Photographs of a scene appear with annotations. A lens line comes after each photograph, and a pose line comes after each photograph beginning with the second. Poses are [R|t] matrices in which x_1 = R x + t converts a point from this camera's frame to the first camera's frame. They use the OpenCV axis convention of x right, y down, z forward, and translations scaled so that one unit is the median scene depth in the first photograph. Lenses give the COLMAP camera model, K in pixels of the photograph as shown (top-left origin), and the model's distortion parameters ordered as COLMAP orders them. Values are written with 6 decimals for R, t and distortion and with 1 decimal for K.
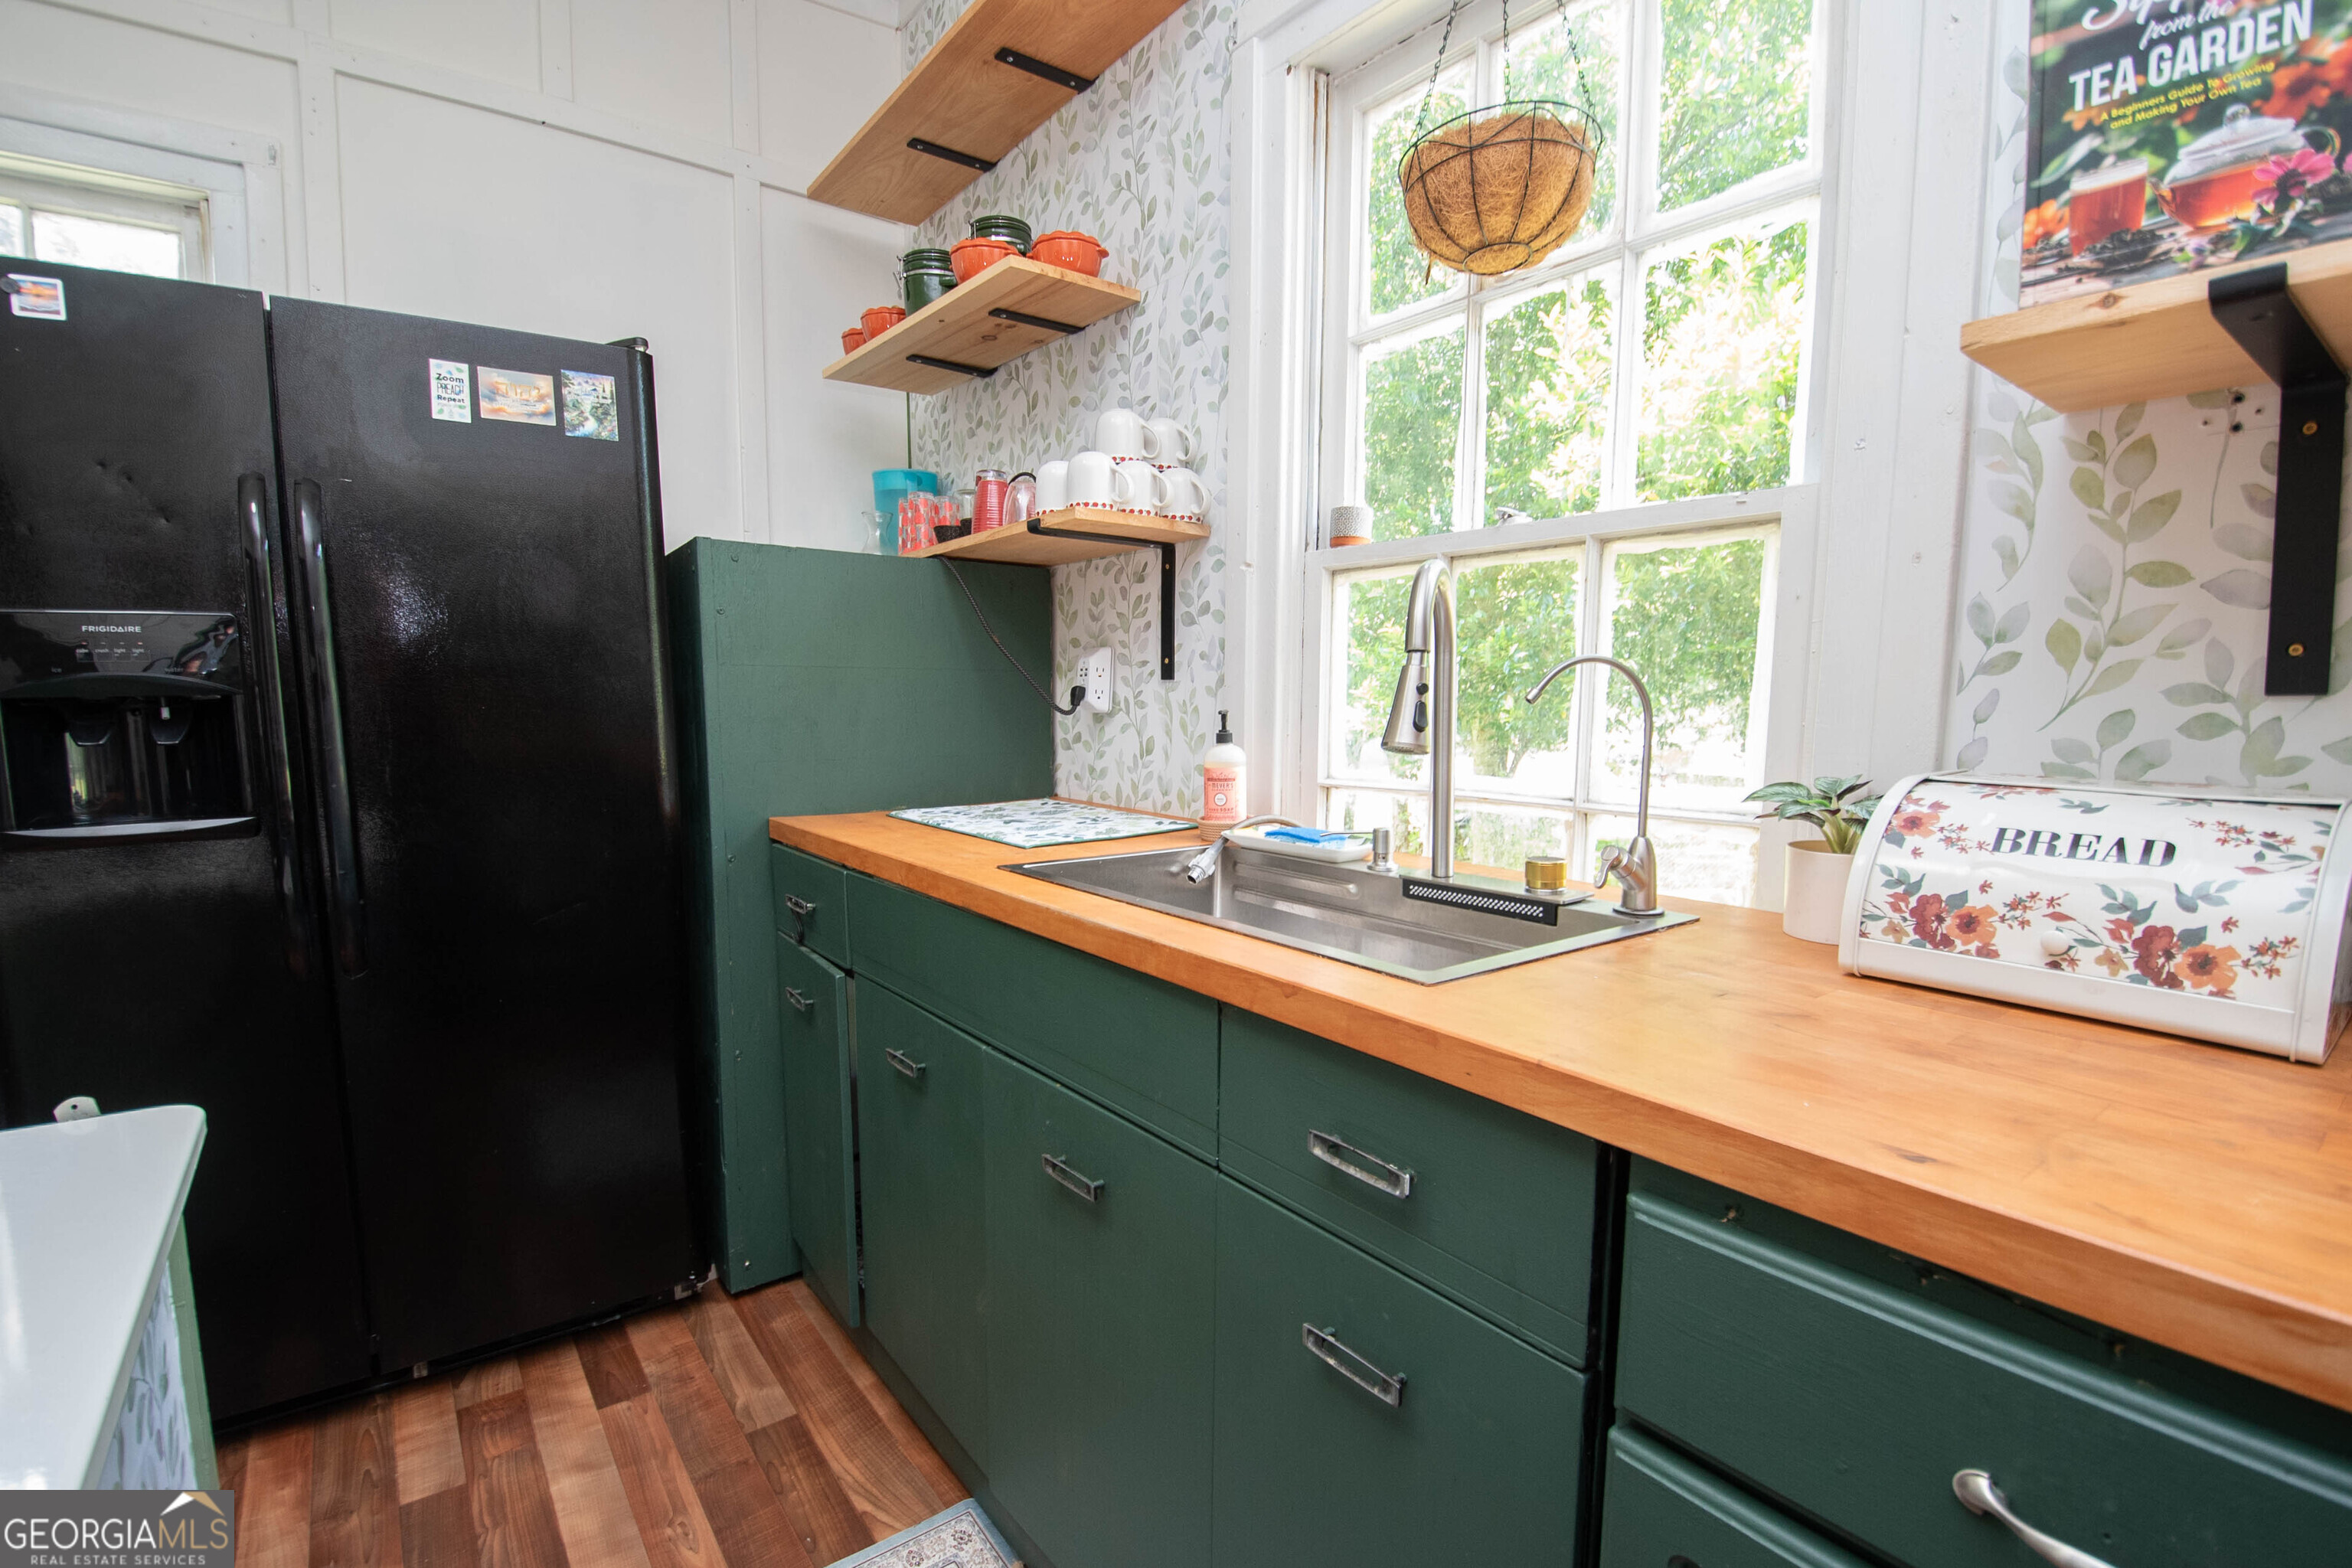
lens RADIAL K [[1059.5, 0, 1181.3], [0, 1059.5, 821.3], [0, 0, 1]] dist [0.015918, -0.023137]
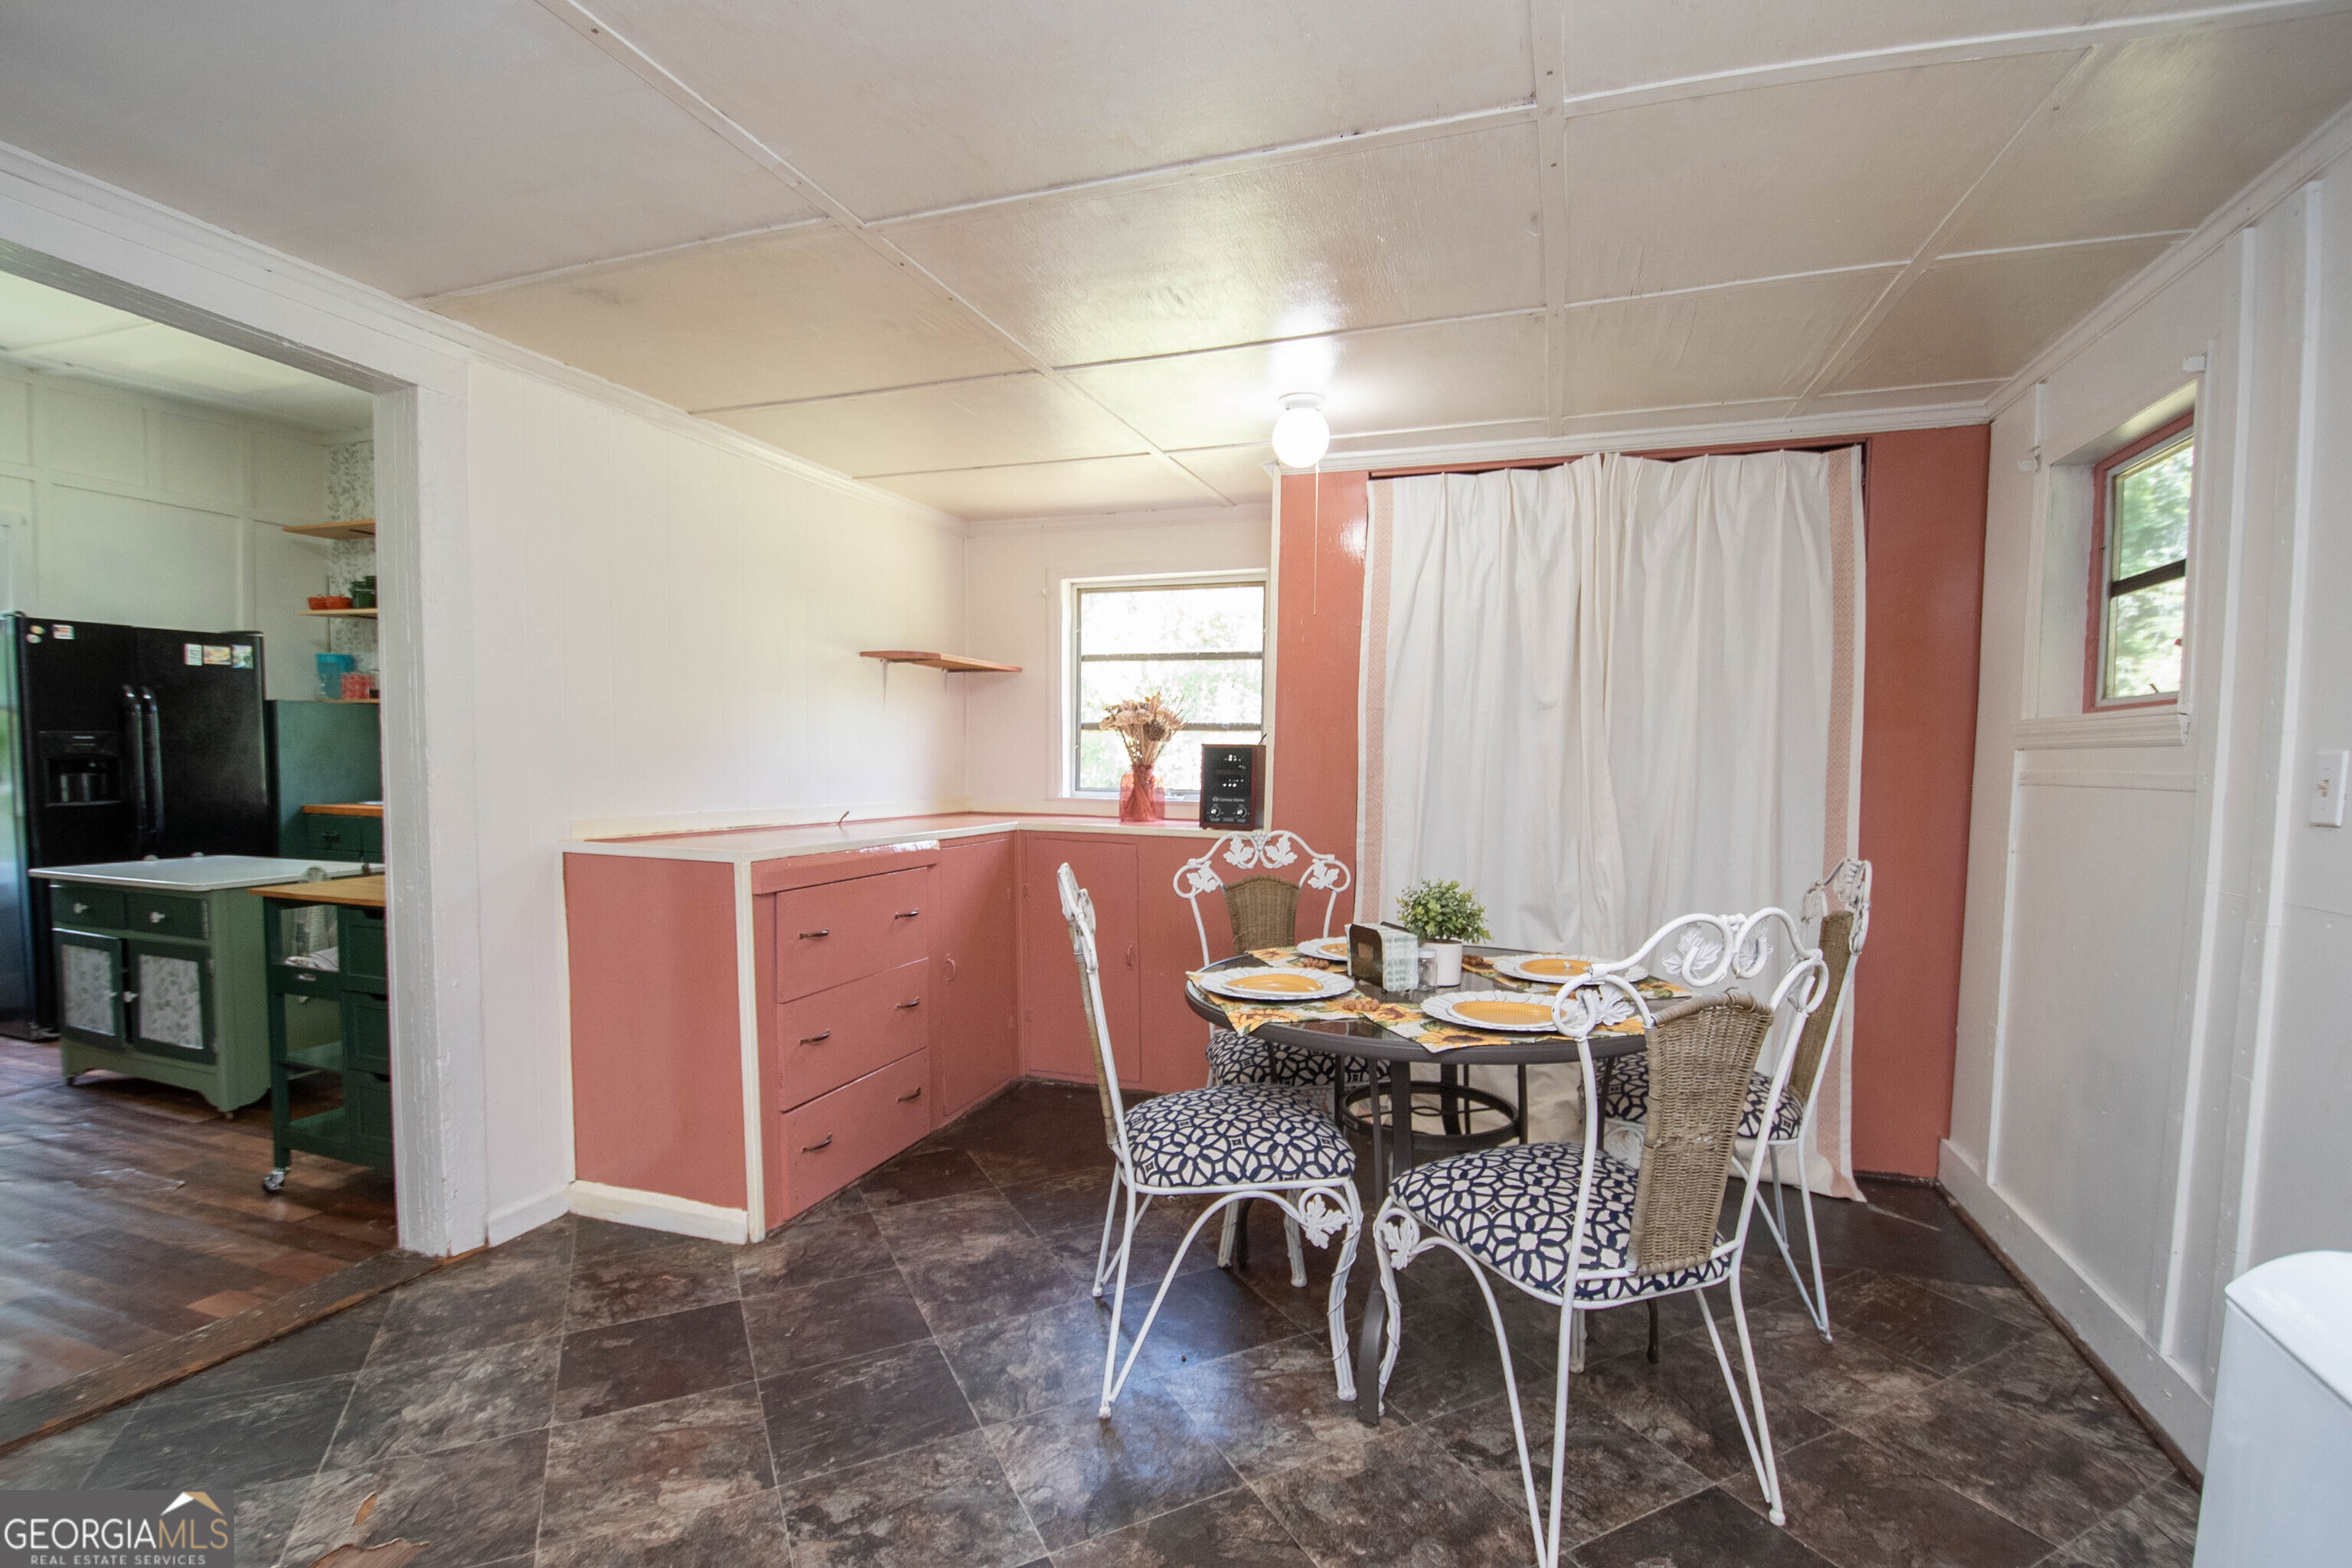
lens RADIAL K [[1059.5, 0, 1181.3], [0, 1059.5, 821.3], [0, 0, 1]] dist [0.015918, -0.023137]
pose [[0.835342, -0.027303, 0.549052, -0.025626], [0.054075, 0.998003, -0.032642, 0.270447], [-0.547065, 0.056958, 0.835150, -2.667608]]
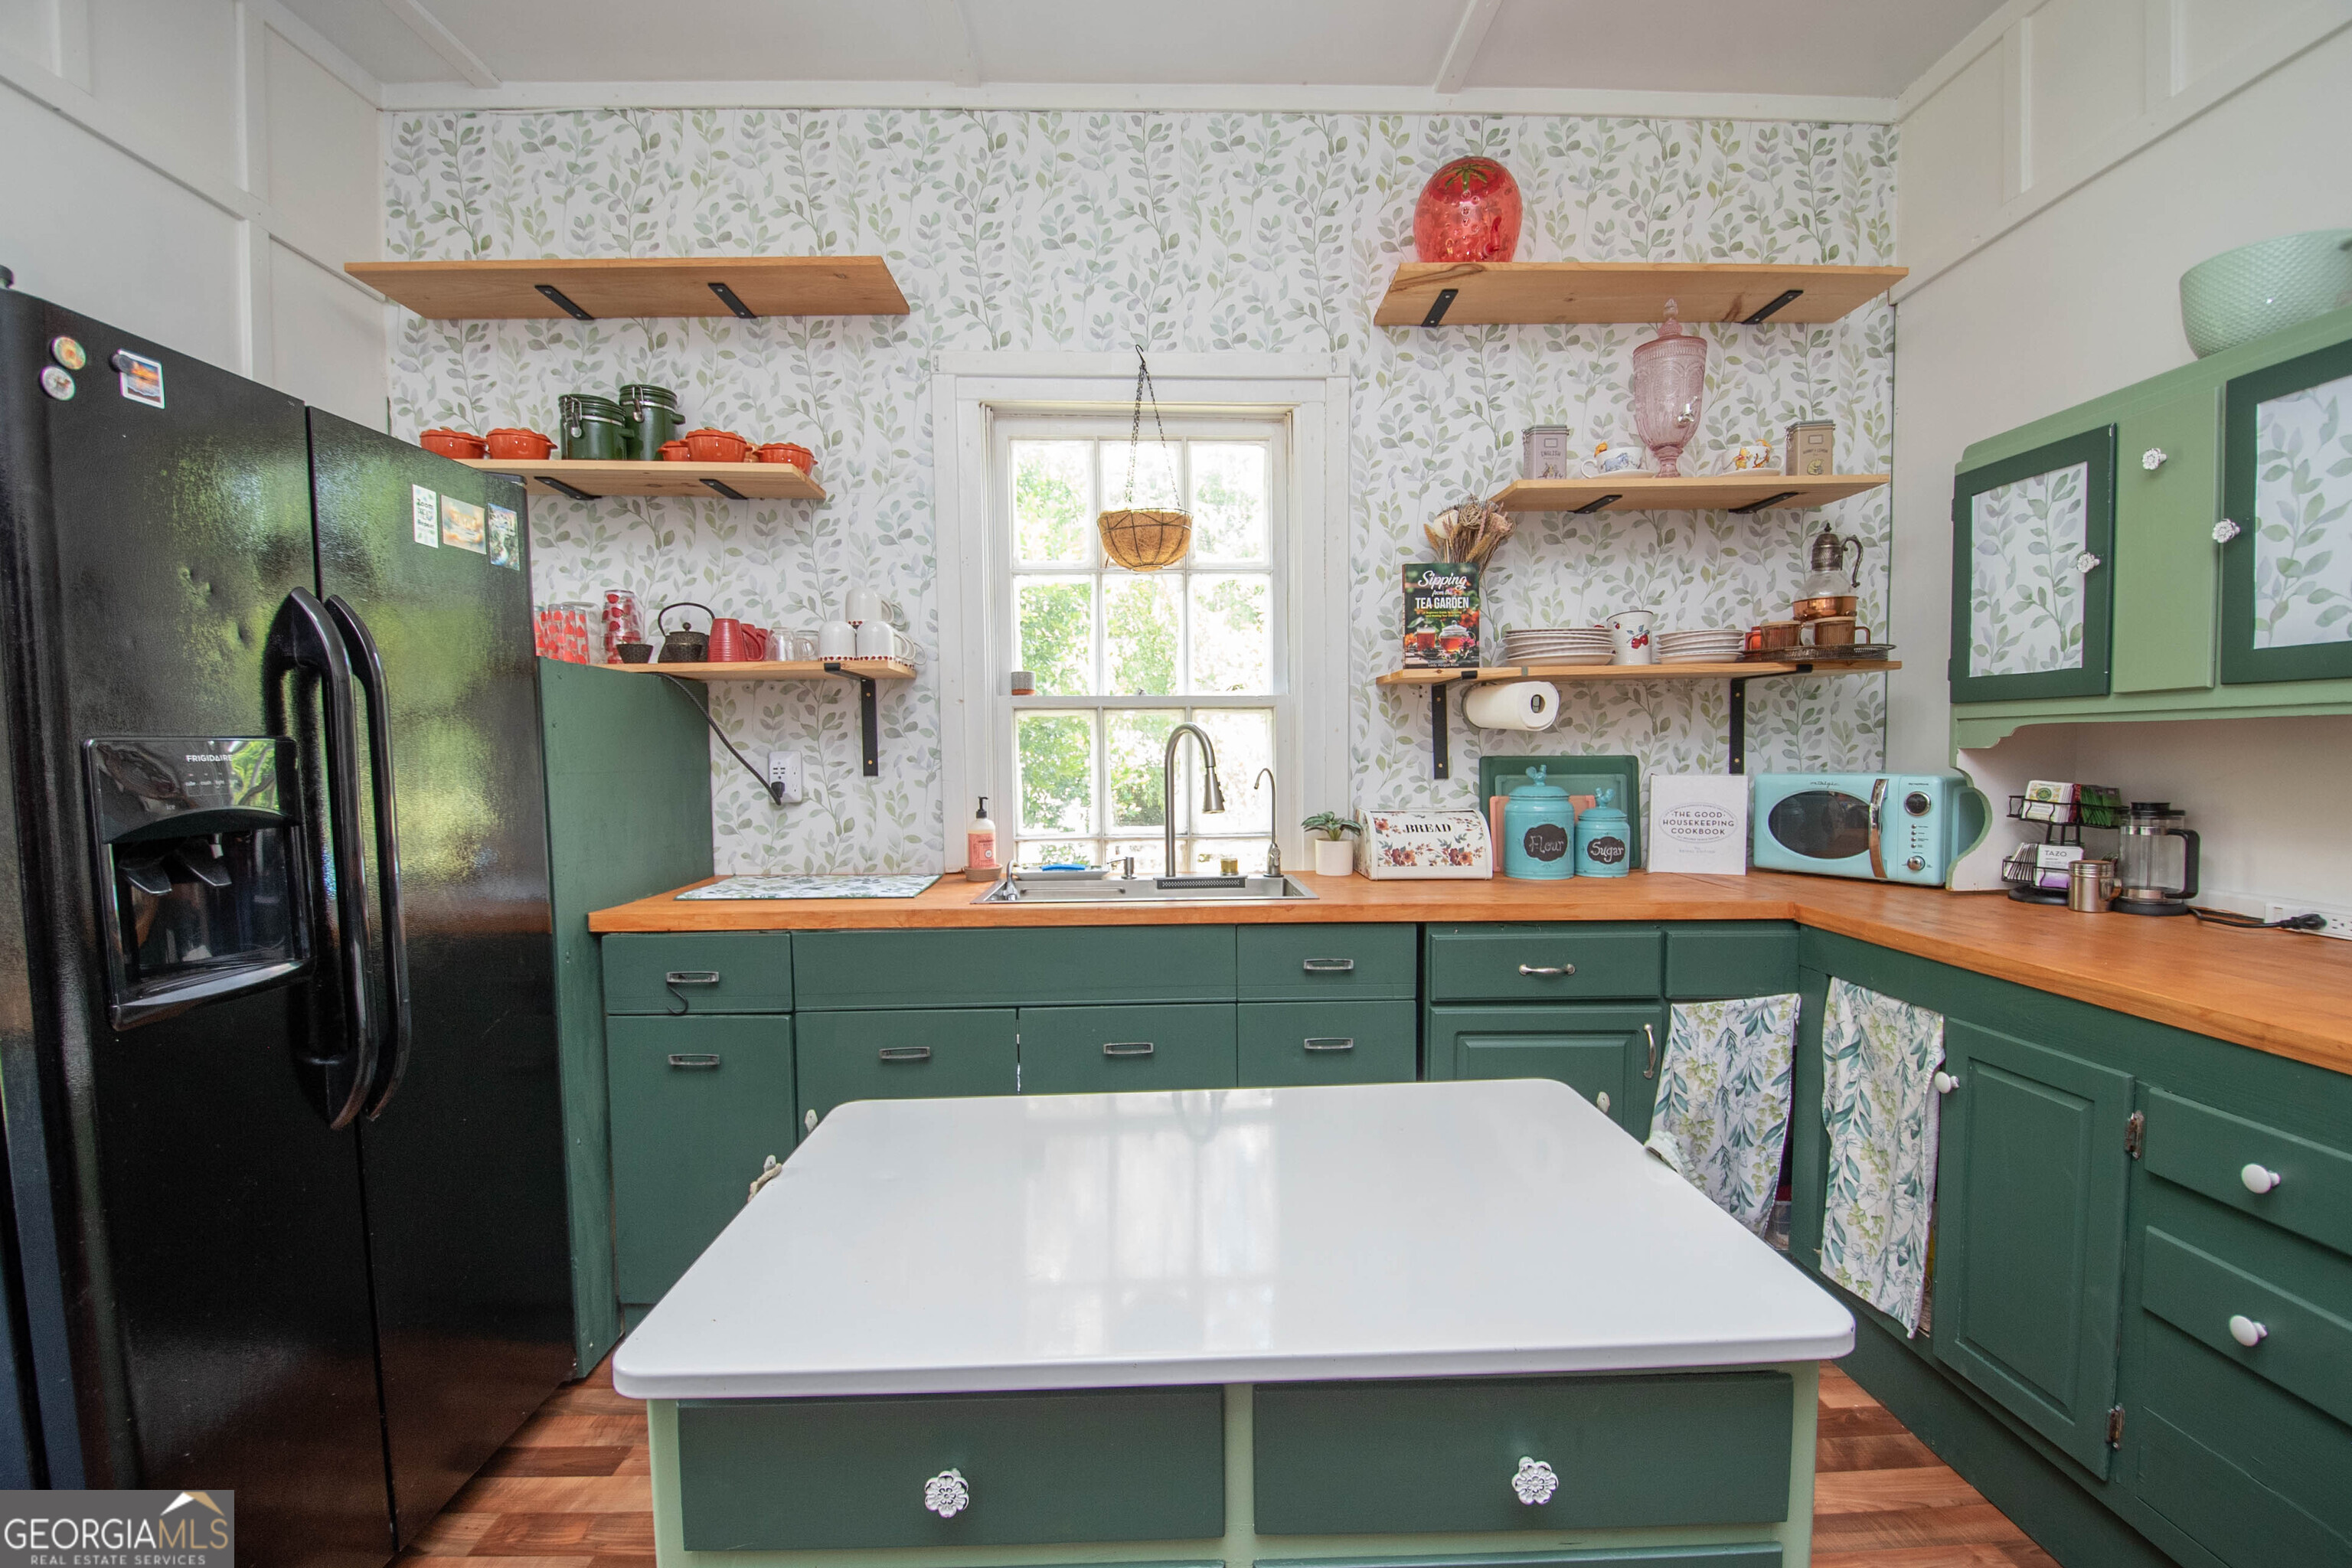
lens RADIAL K [[1047.4, 0, 1180.2], [0, 1047.4, 817.5], [0, 0, 1]] dist [0.019362, -0.026630]
pose [[0.587252, -0.058343, 0.807299, -1.016069], [0.107727, 0.994159, -0.006516, -0.032511], [-0.802204, 0.090794, 0.590107, -0.136088]]
